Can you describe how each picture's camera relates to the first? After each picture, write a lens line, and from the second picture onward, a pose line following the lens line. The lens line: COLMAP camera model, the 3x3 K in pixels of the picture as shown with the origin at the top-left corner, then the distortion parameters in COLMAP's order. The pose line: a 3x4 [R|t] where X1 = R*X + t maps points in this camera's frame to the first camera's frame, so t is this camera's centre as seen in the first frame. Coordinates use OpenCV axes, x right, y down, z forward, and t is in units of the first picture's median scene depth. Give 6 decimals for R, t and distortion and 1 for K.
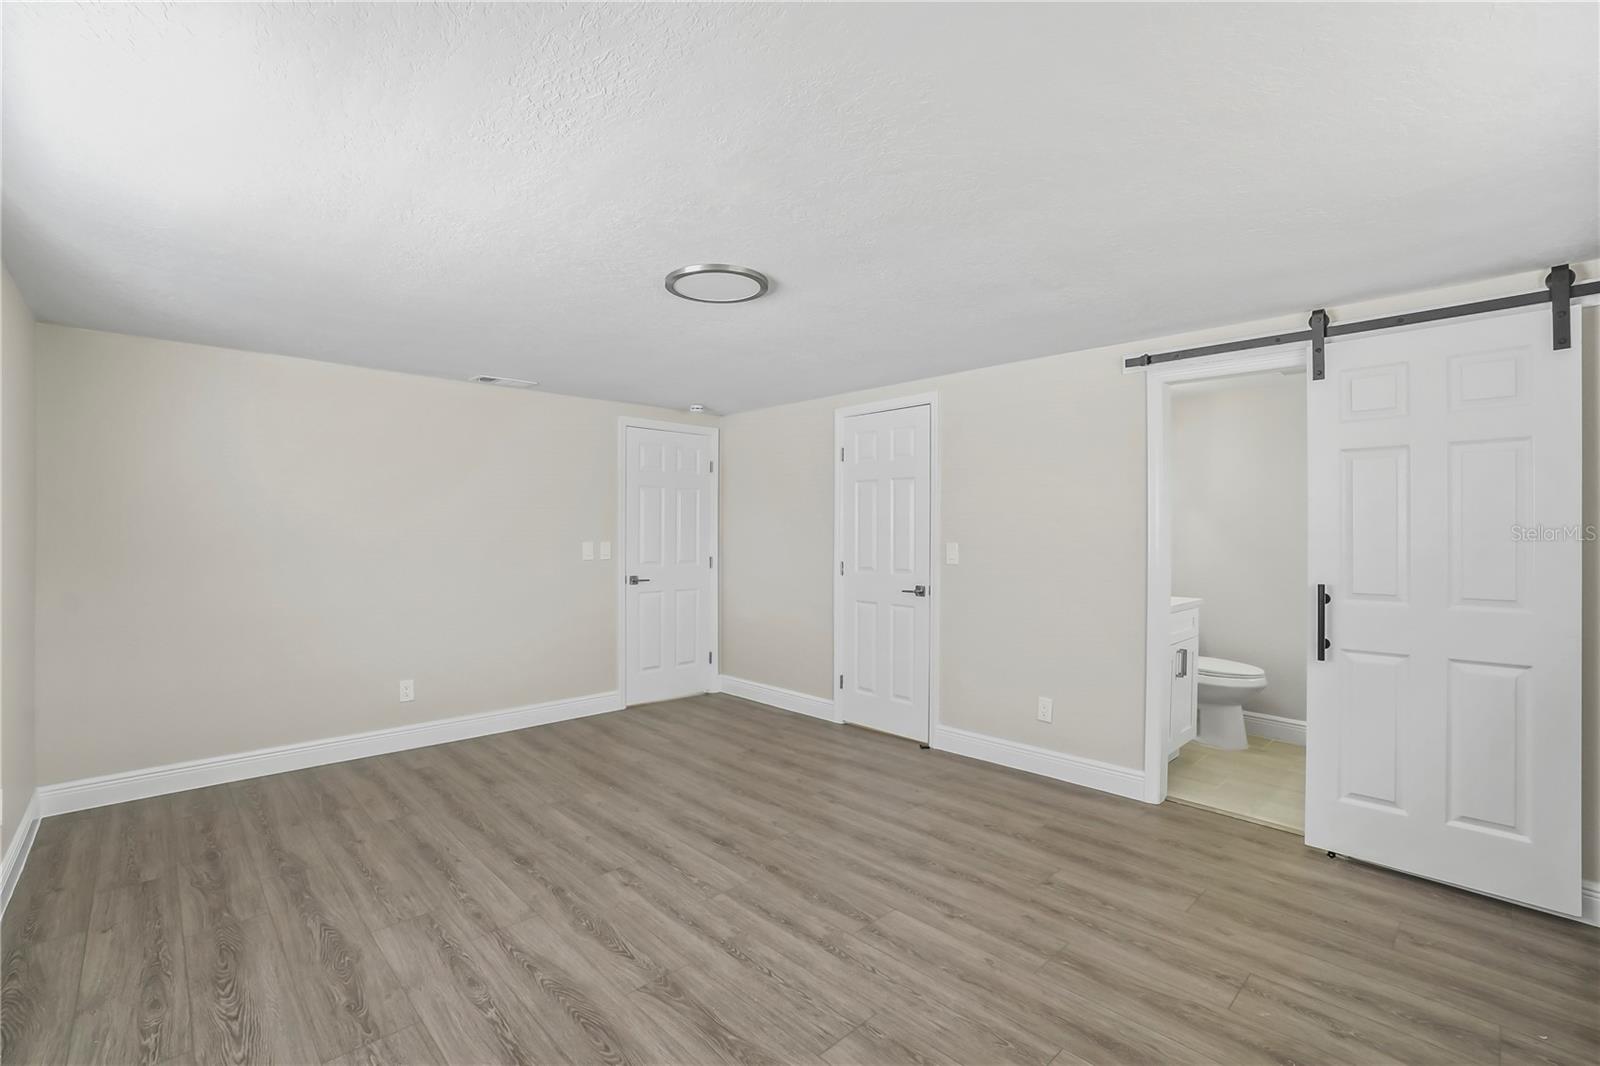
lens RADIAL K [[745.3, 0, 799.9], [0, 745.3, 523.9], [0, 0, 1]] dist [-0.059709, 0.020513]
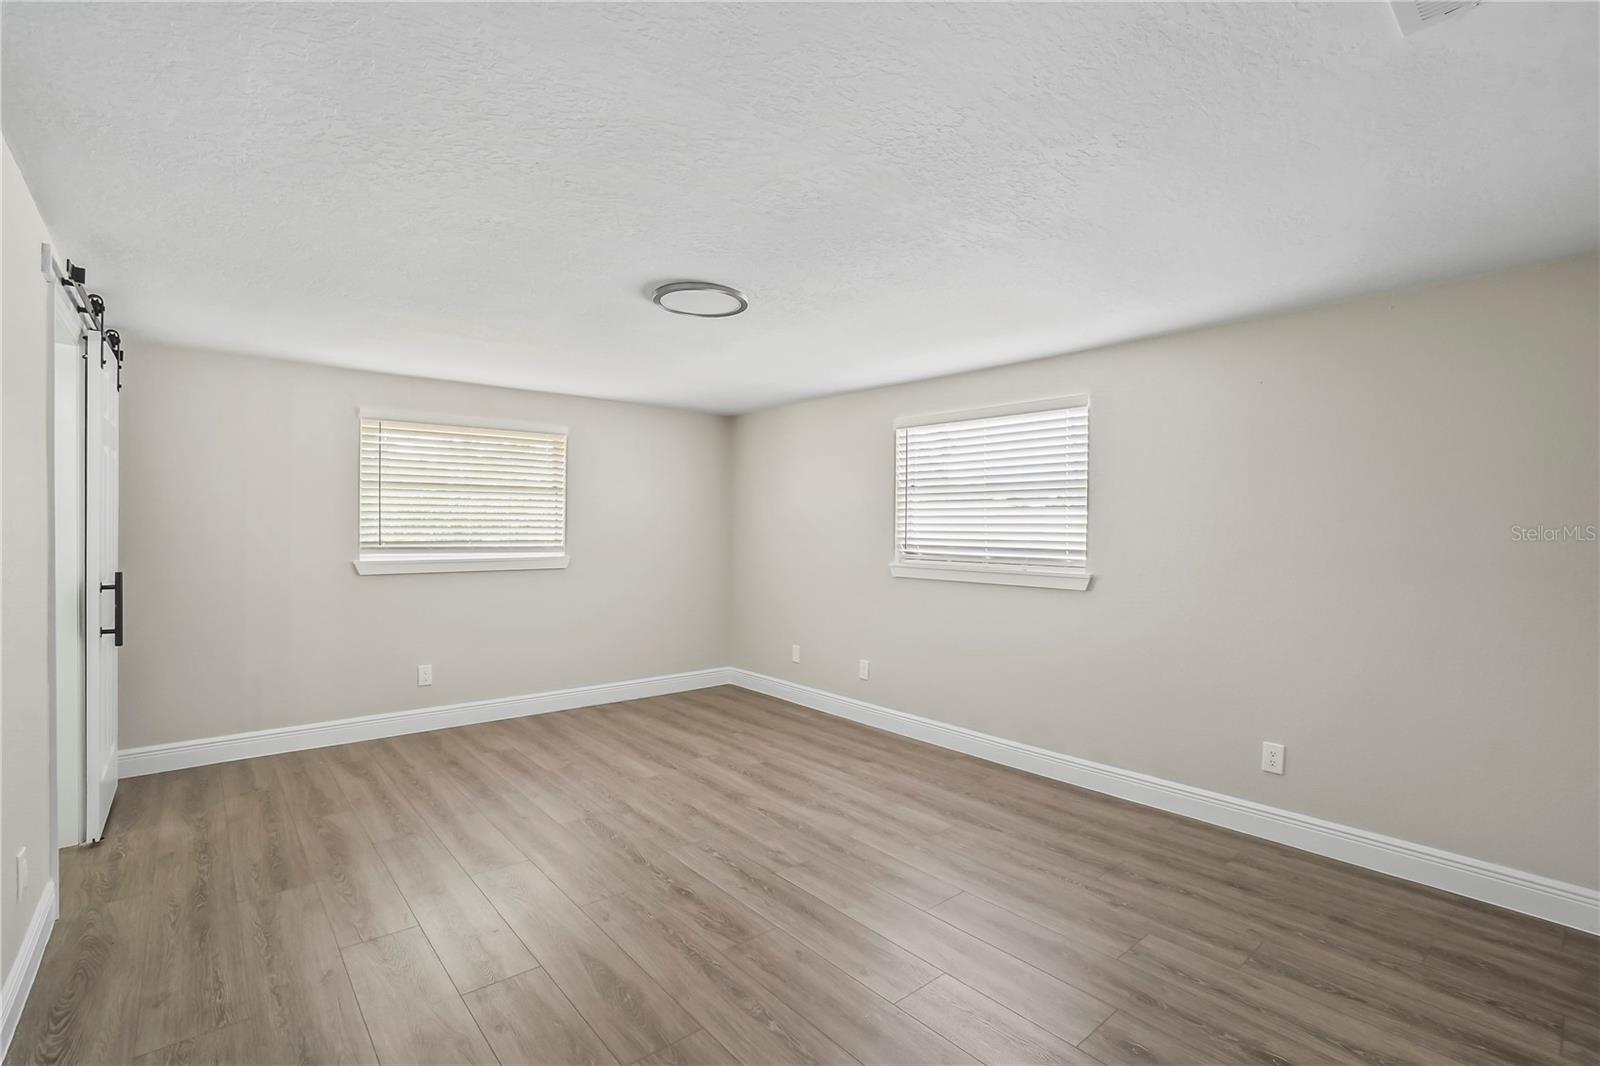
lens RADIAL K [[745.3, 0, 799.9], [0, 745.3, 523.9], [0, 0, 1]] dist [-0.059709, 0.020513]
pose [[-0.998737, -0.012562, 0.048648, -0.335332], [-0.013173, 0.999838, -0.012274, 0.016814], [-0.048486, -0.012899, -0.998741, 2.230086]]
